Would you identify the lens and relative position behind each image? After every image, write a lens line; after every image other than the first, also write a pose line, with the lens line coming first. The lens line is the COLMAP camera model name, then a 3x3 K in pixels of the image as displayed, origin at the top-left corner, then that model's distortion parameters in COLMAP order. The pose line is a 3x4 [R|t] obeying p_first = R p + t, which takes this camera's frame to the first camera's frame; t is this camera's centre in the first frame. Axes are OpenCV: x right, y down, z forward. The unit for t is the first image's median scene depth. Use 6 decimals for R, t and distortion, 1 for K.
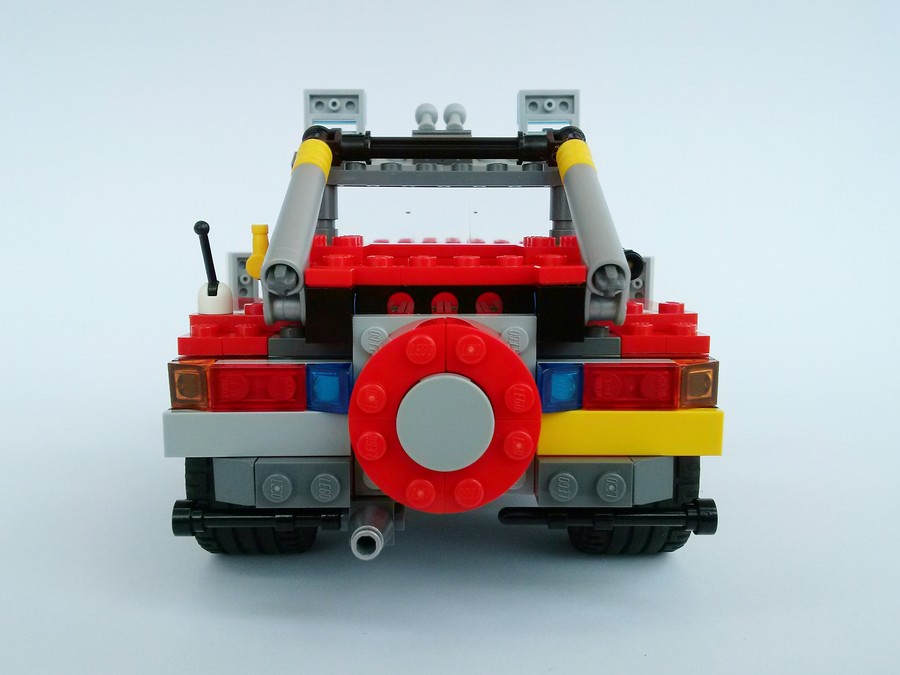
lens RADIAL K [[871.1, 0, 446.6], [0, 871.1, 344.6], [0, 0, 1]] dist [0.046816, -0.019651]
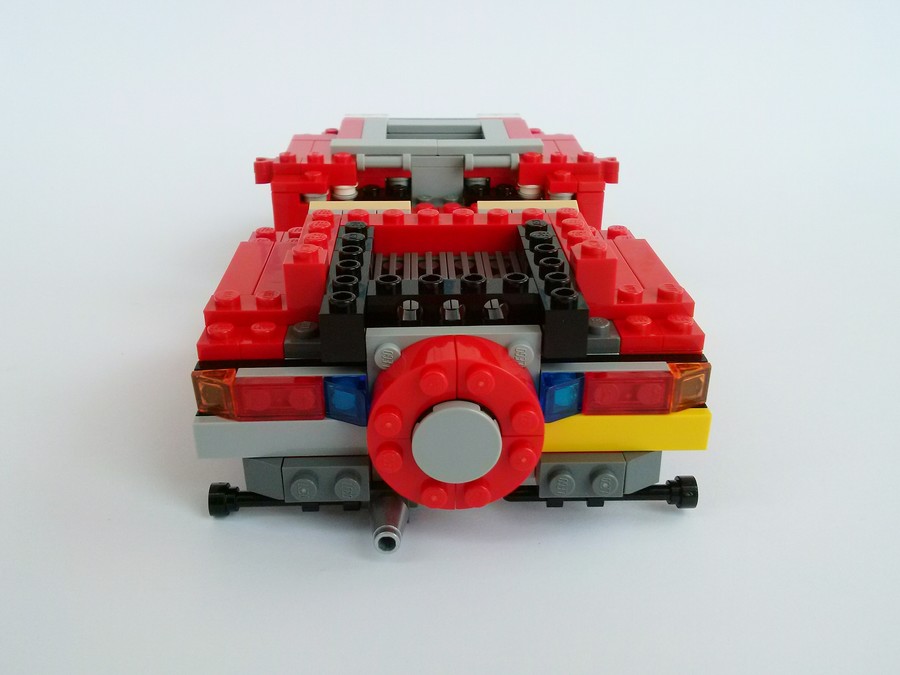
lens RADIAL K [[871.1, 0, 446.6], [0, 871.1, 344.6], [0, 0, 1]] dist [0.046816, -0.019651]
pose [[0.999773, -0.011986, 0.017598, -0.029668], [0.006148, 0.953814, 0.300334, -0.333219], [-0.020385, -0.300158, 0.953672, 0.000121]]
